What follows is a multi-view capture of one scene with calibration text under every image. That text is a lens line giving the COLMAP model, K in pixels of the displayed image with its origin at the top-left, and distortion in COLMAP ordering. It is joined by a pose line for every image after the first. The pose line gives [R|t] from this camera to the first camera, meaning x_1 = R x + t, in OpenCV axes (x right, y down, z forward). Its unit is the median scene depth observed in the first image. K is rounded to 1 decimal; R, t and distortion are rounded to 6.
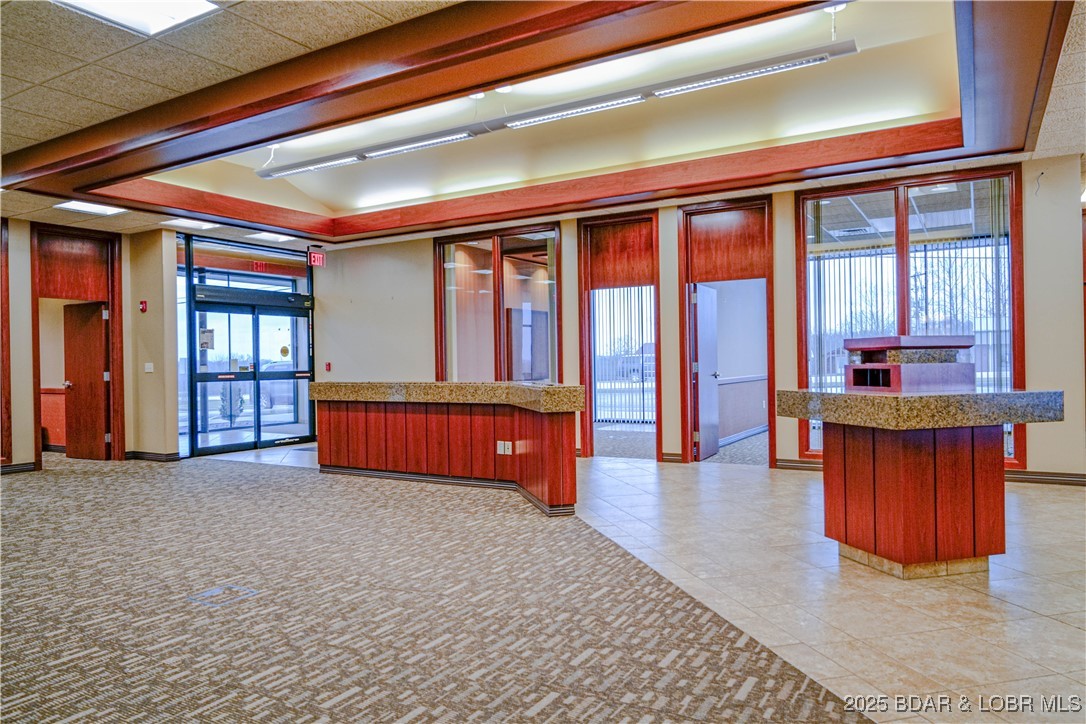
lens RADIAL K [[734.2, 0, 536.2], [0, 734.2, 362.2], [0, 0, 1]] dist [0.075217, -0.048758]
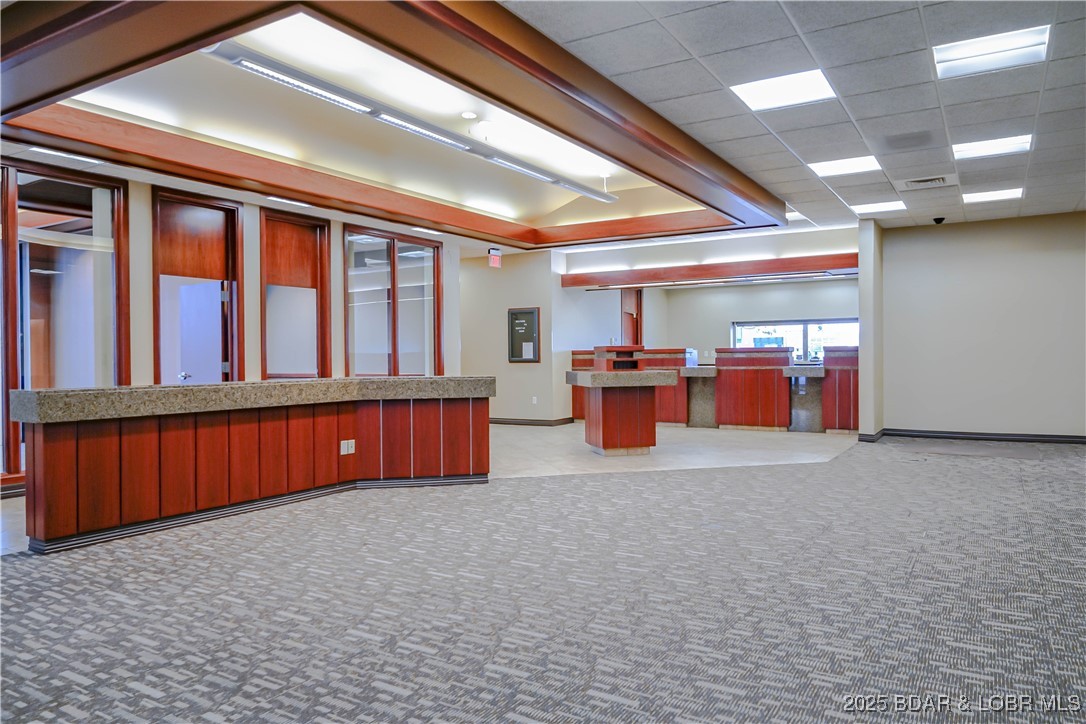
lens RADIAL K [[734.2, 0, 536.2], [0, 734.2, 362.2], [0, 0, 1]] dist [0.075217, -0.048758]
pose [[0.011899, 0.005293, 0.999915, -0.978703], [0.008117, 0.999953, -0.005390, 0.013569], [-0.999896, 0.008180, 0.011855, 0.732284]]
